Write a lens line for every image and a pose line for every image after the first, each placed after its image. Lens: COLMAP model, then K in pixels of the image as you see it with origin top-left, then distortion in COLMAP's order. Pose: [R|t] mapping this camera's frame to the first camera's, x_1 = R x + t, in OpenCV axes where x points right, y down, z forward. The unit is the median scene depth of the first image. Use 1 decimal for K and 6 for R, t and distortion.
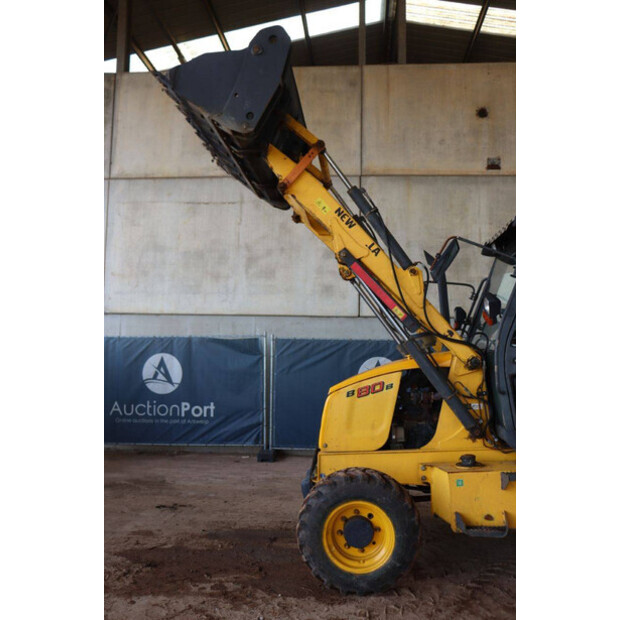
lens RADIAL K [[584.6, 0, 310.0], [0, 584.6, 310.0], [0, 0, 1]] dist [-0.153533, 0.223964]
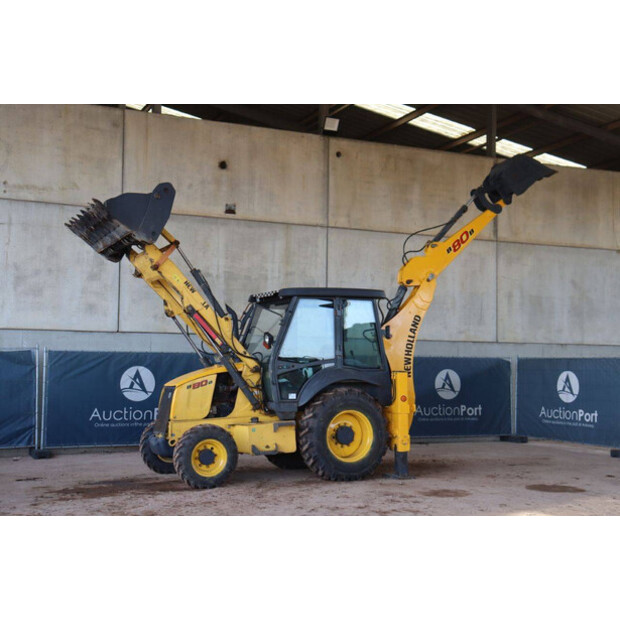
lens RADIAL K [[881.0, 0, 310.0], [0, 881.0, 310.0], [0, 0, 1]] dist [0.012834, 0.035246]
pose [[0.869293, 0.022991, 0.493762, -0.915804], [-0.031371, 0.999470, 0.008693, -0.120379], [-0.493300, -0.023047, 0.869554, -1.459851]]
